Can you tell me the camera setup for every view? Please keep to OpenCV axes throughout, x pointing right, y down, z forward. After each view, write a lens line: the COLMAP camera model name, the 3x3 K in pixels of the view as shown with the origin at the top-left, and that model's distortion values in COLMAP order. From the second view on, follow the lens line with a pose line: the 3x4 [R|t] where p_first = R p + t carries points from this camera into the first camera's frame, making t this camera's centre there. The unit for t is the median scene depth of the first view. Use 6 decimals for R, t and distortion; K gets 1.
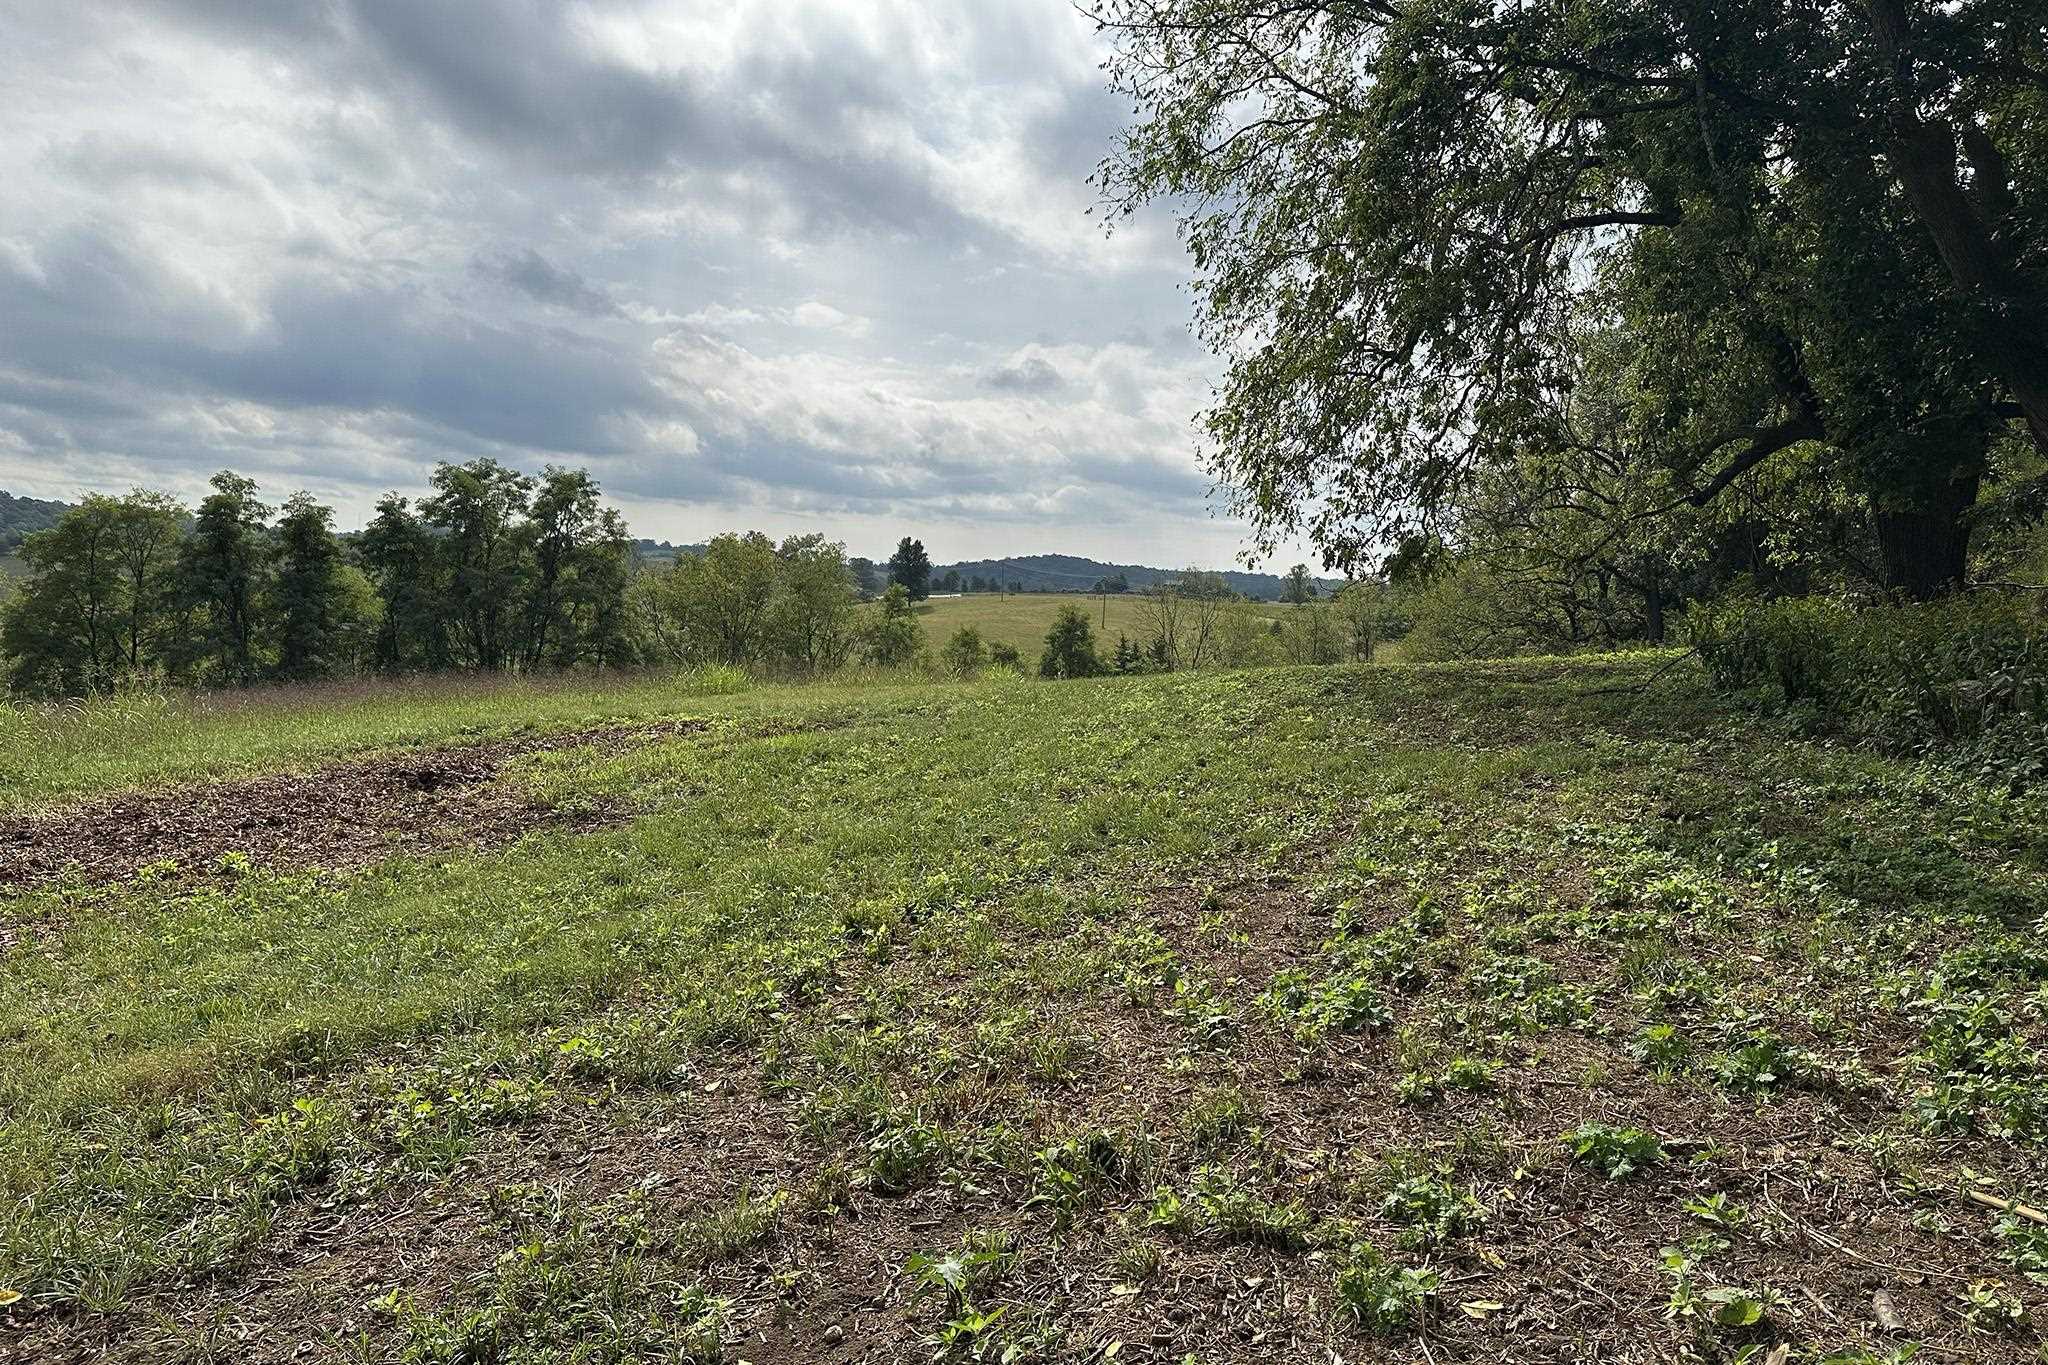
lens RADIAL K [[1496.4, 0, 1023.2], [0, 1496.4, 676.5], [0, 0, 1]] dist [0.095639, -0.005914]
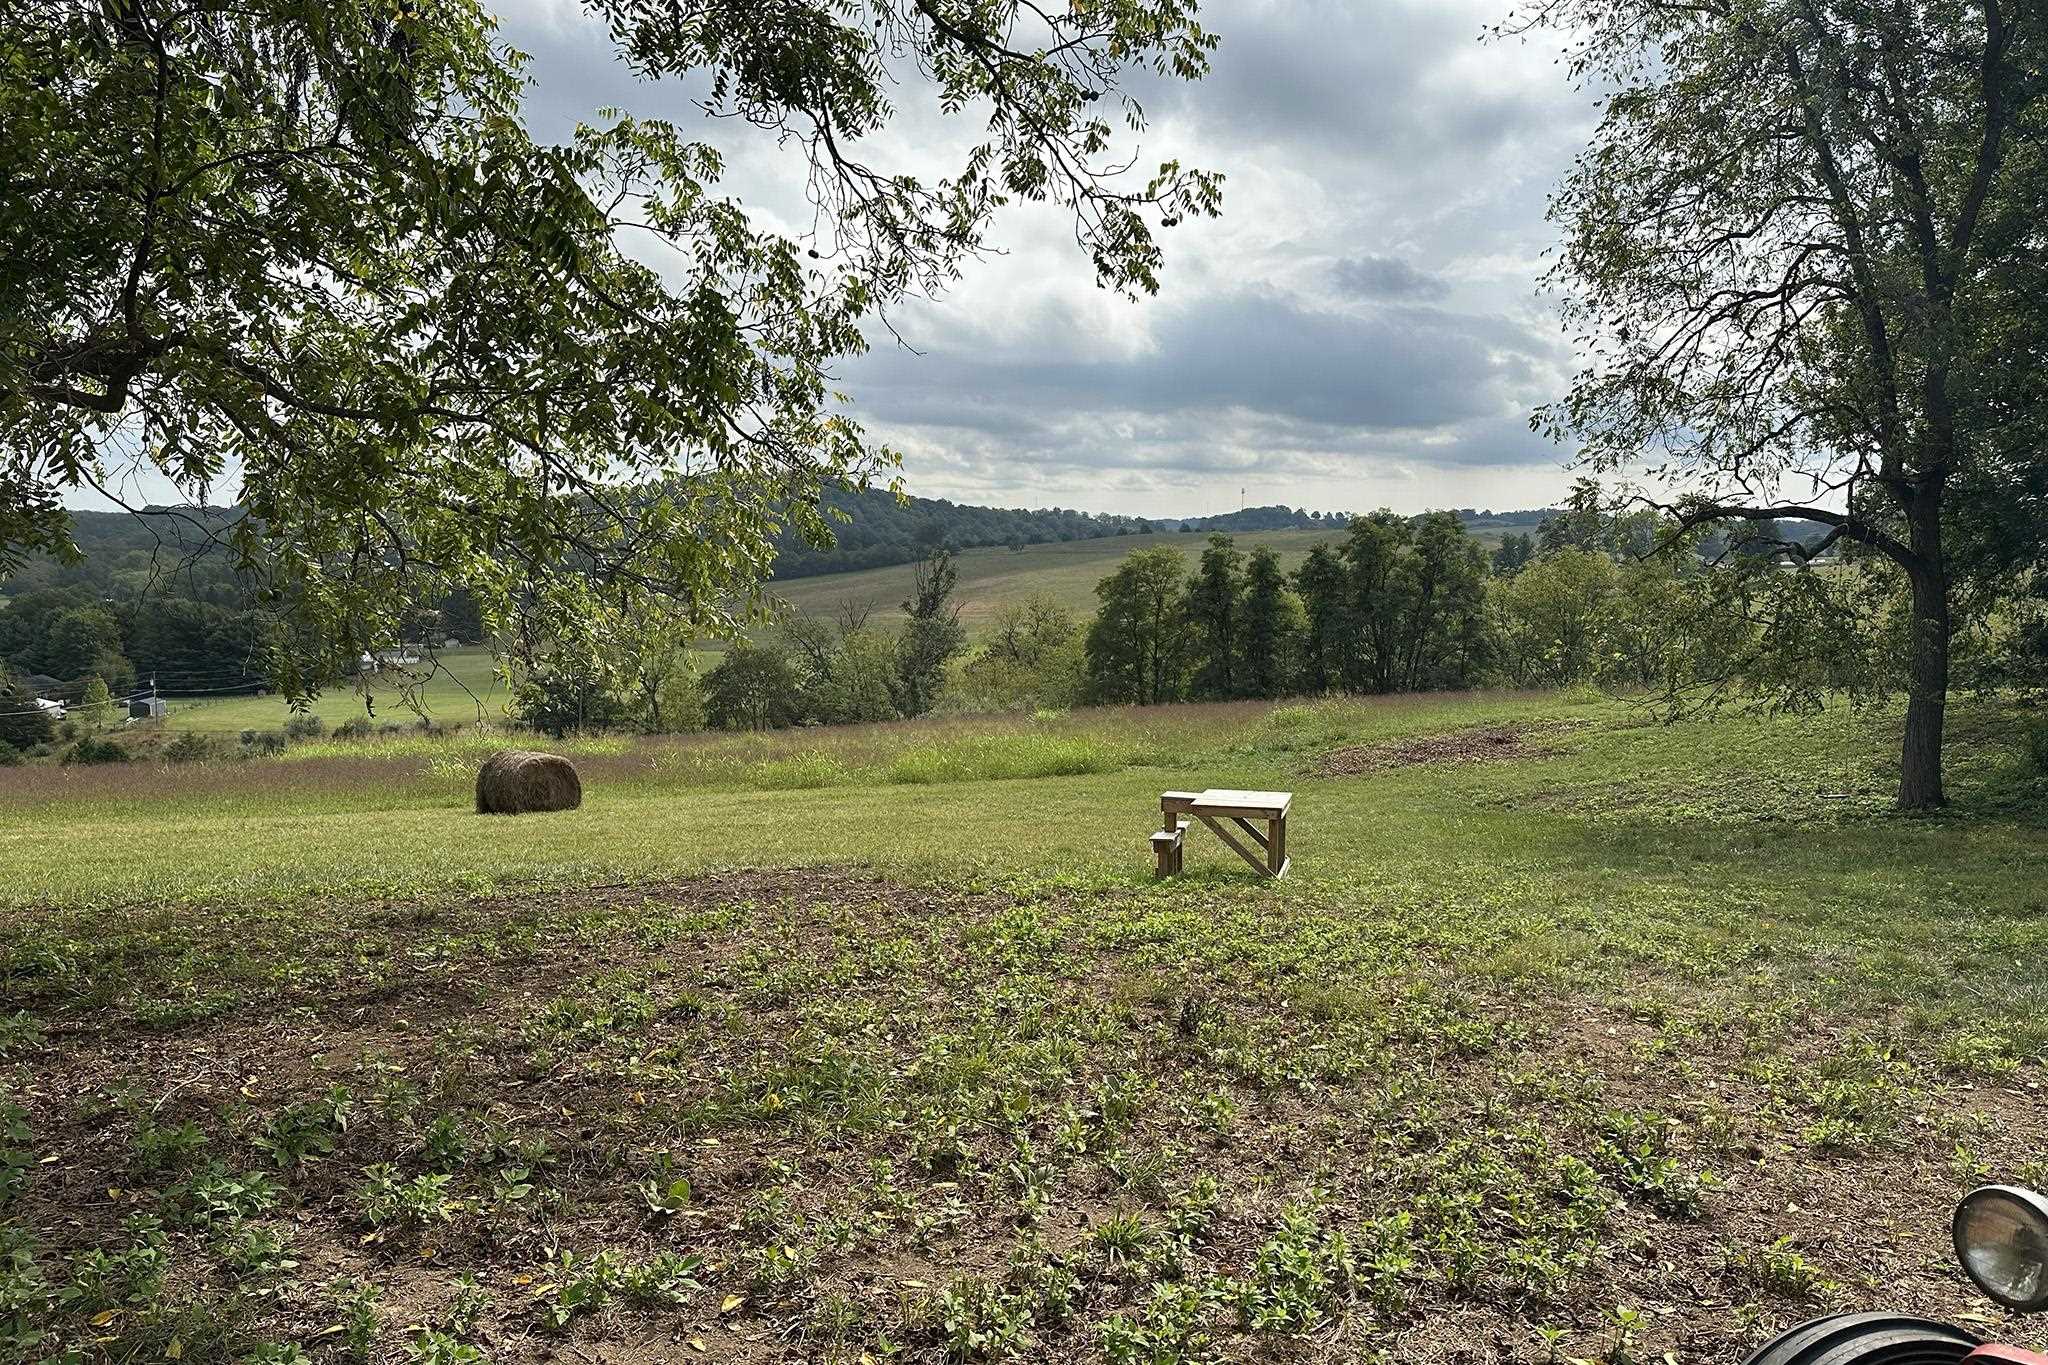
lens RADIAL K [[1496.4, 0, 1024.1], [0, 1496.4, 686.9], [0, 0, 1]] dist [0.095639, -0.005914]
pose [[0.864738, 0.002478, -0.502217, 0.050401], [0.013290, 0.999525, 0.027815, -0.024813], [0.502047, -0.030727, 0.864294, -0.344342]]
